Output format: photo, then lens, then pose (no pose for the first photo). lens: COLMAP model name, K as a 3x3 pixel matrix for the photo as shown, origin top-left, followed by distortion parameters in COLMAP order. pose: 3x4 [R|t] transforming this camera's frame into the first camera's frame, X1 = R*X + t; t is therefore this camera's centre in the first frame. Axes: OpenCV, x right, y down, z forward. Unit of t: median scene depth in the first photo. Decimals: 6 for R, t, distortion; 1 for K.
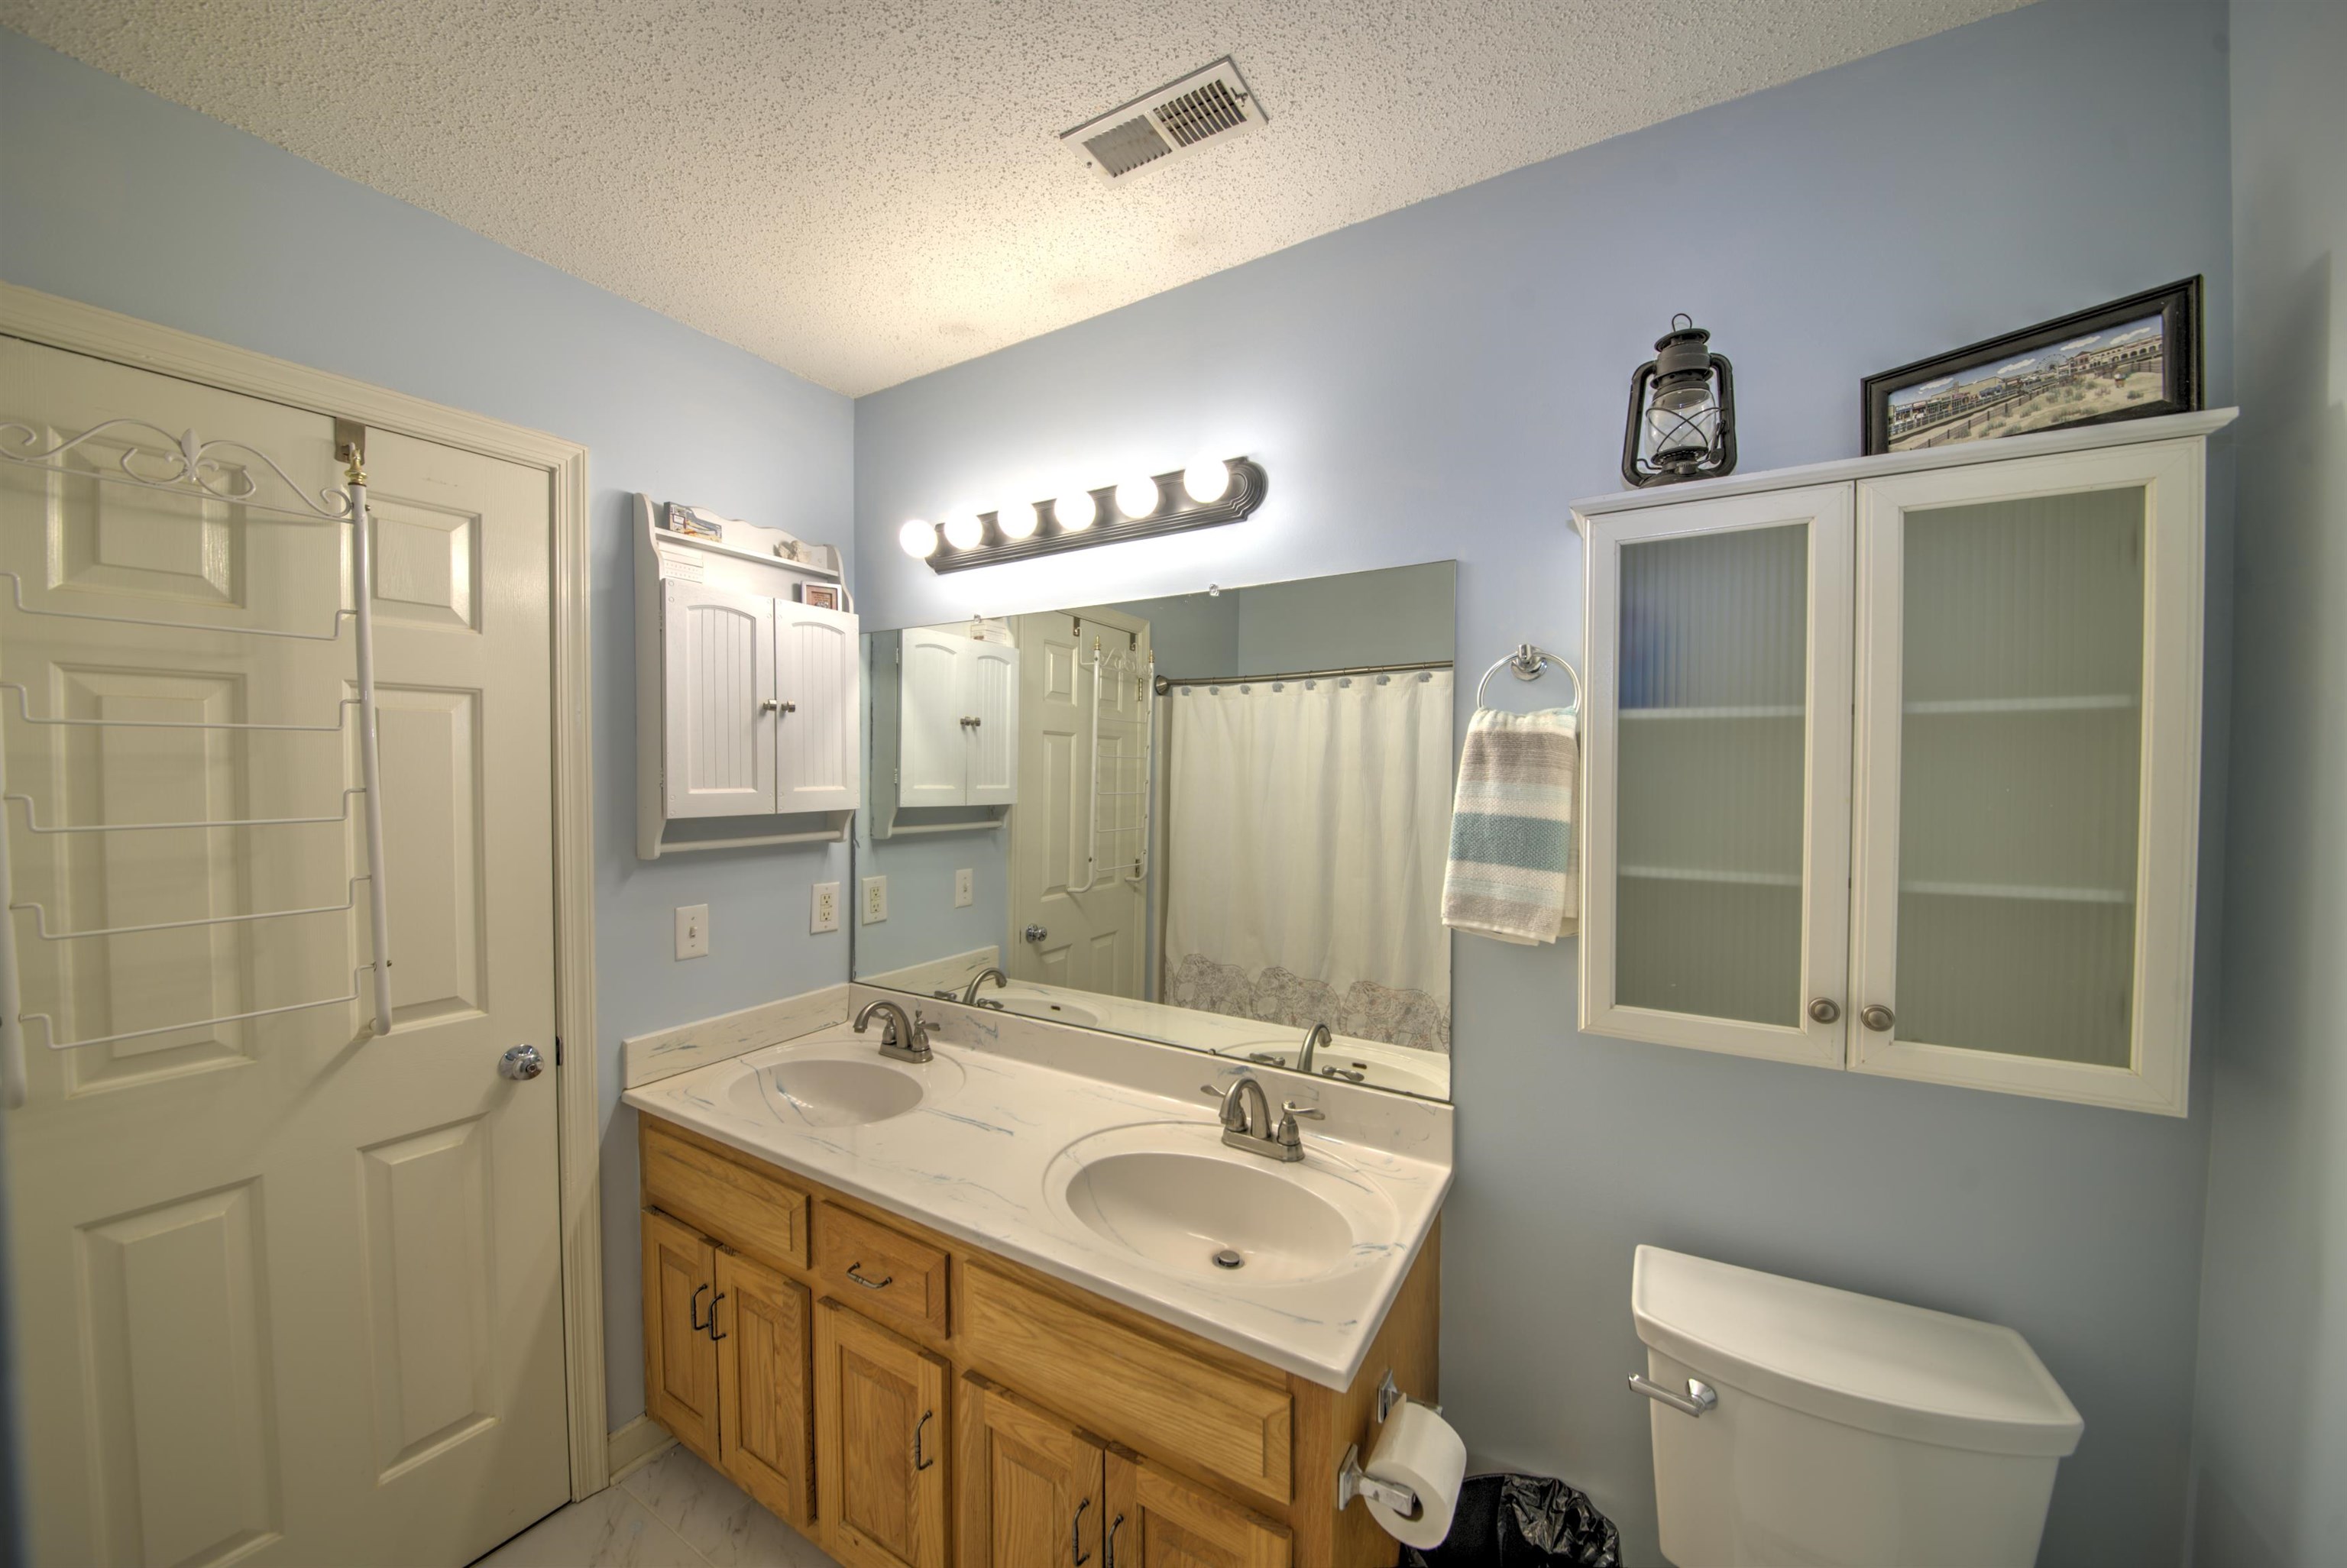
lens RADIAL K [[820.2, 0, 1173.5], [0, 820.2, 784.0], [0, 0, 1]] dist [-0.000196, -0.000115]
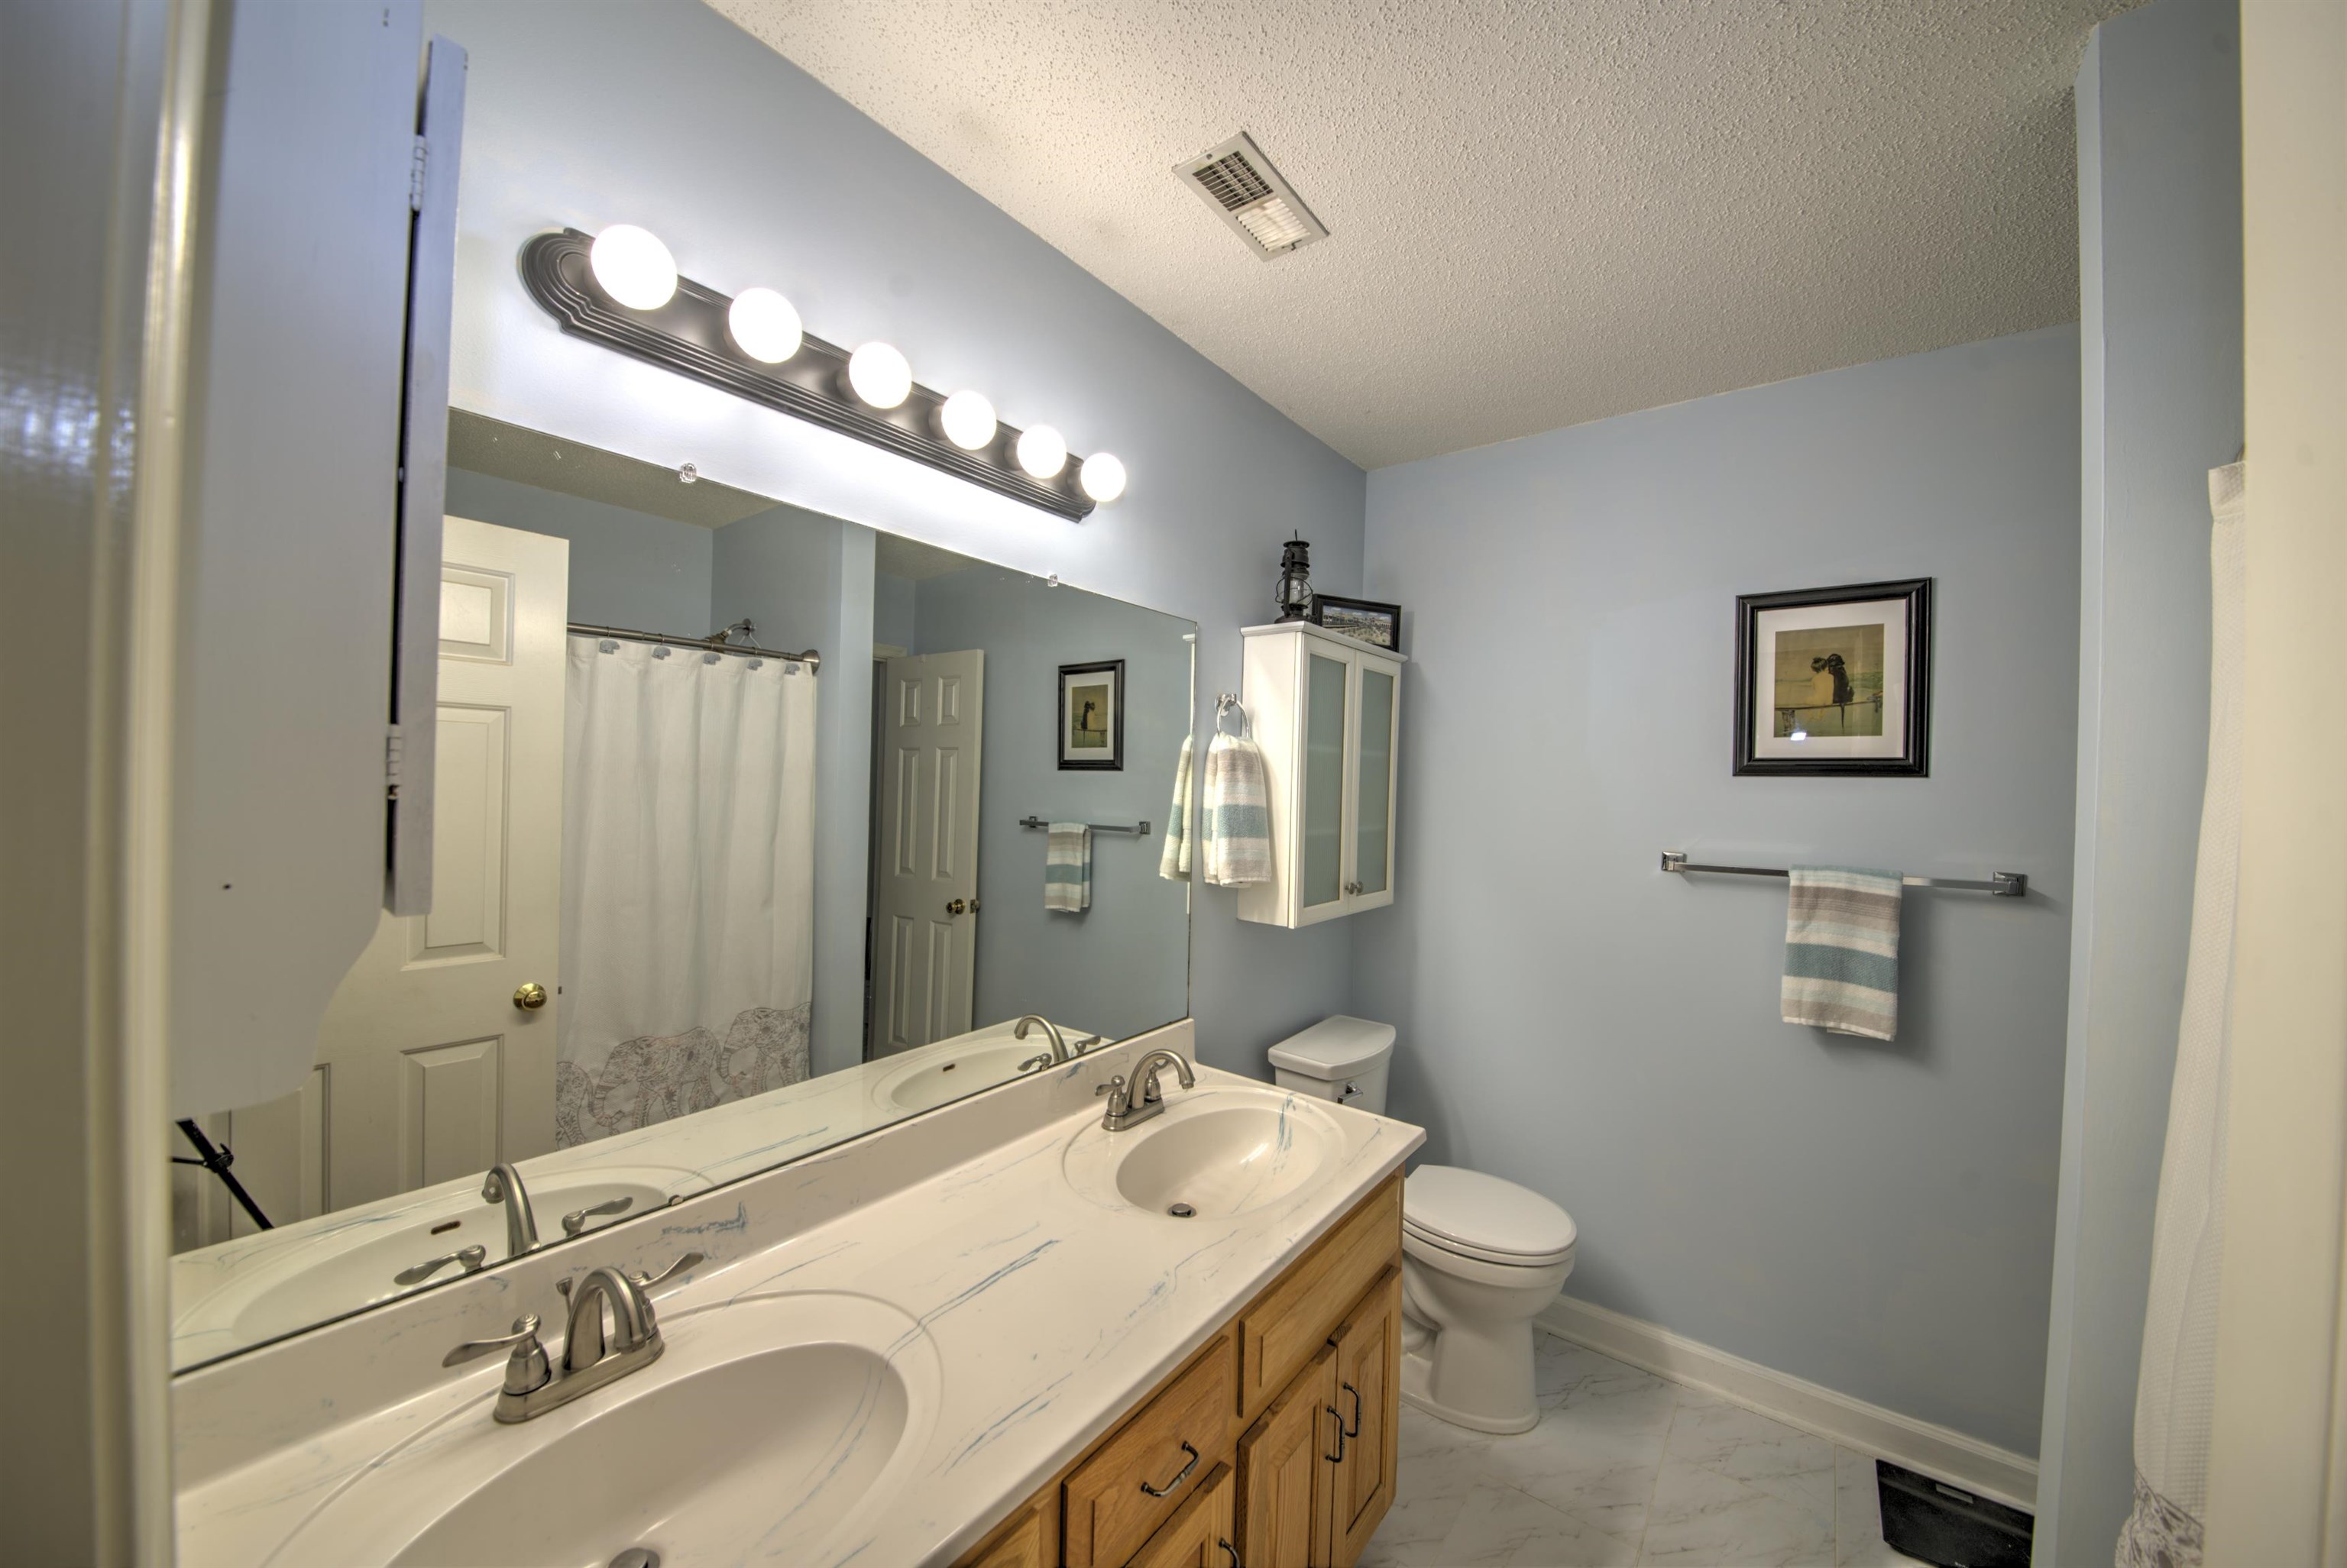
lens RADIAL K [[820.2, 0, 1173.5], [0, 820.2, 784.0], [0, 0, 1]] dist [-0.000196, -0.000115]
pose [[0.127722, -0.002491, 0.991807, -1.091847], [0.001529, 0.999996, 0.002314, -0.004215], [-0.991809, 0.001221, 0.127725, 0.914382]]
